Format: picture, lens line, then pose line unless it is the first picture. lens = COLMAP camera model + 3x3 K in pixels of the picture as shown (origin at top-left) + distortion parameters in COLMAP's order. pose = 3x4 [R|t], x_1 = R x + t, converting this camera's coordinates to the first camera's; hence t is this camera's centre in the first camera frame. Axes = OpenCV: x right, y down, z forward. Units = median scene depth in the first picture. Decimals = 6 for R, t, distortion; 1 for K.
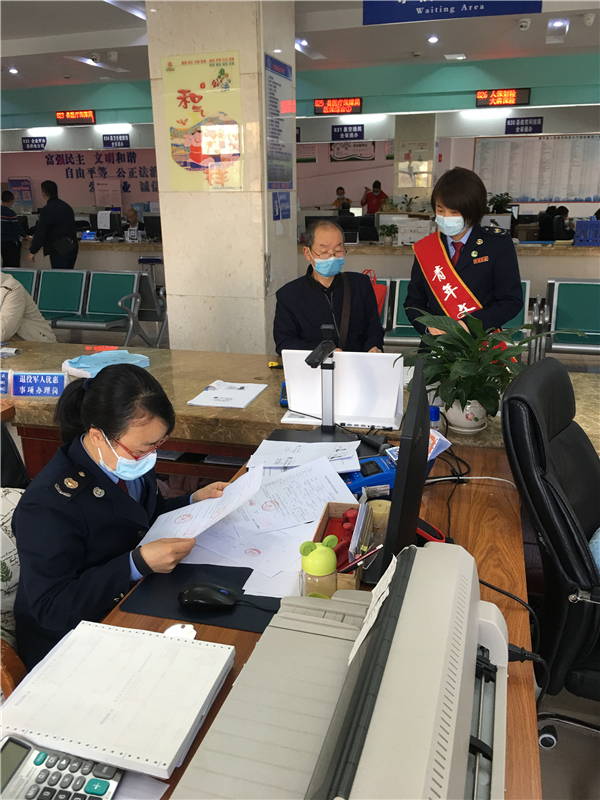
lens RADIAL K [[674.2, 0, 303.2], [0, 674.2, 408.4], [0, 0, 1]] dist [0.018635, -0.026947]
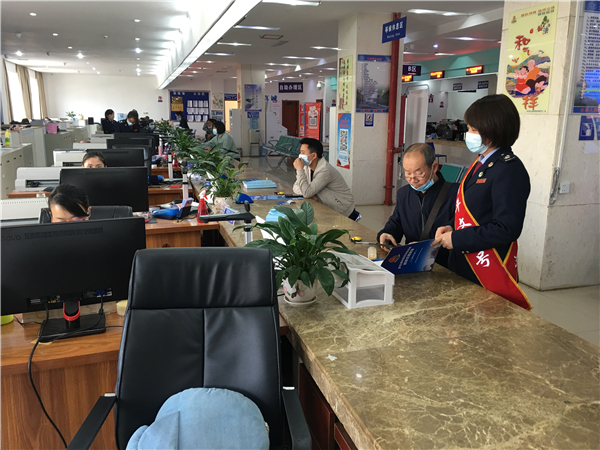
lens RADIAL K [[505.7, 0, 300.5], [0, 505.7, 221.0], [0, 0, 1]] dist [0.018635, -0.026947]
pose [[0.546328, 0.193813, -0.814839, 0.690359], [-0.272198, 0.961136, 0.046108, -0.107716], [0.792107, 0.196608, 0.577851, 0.299959]]
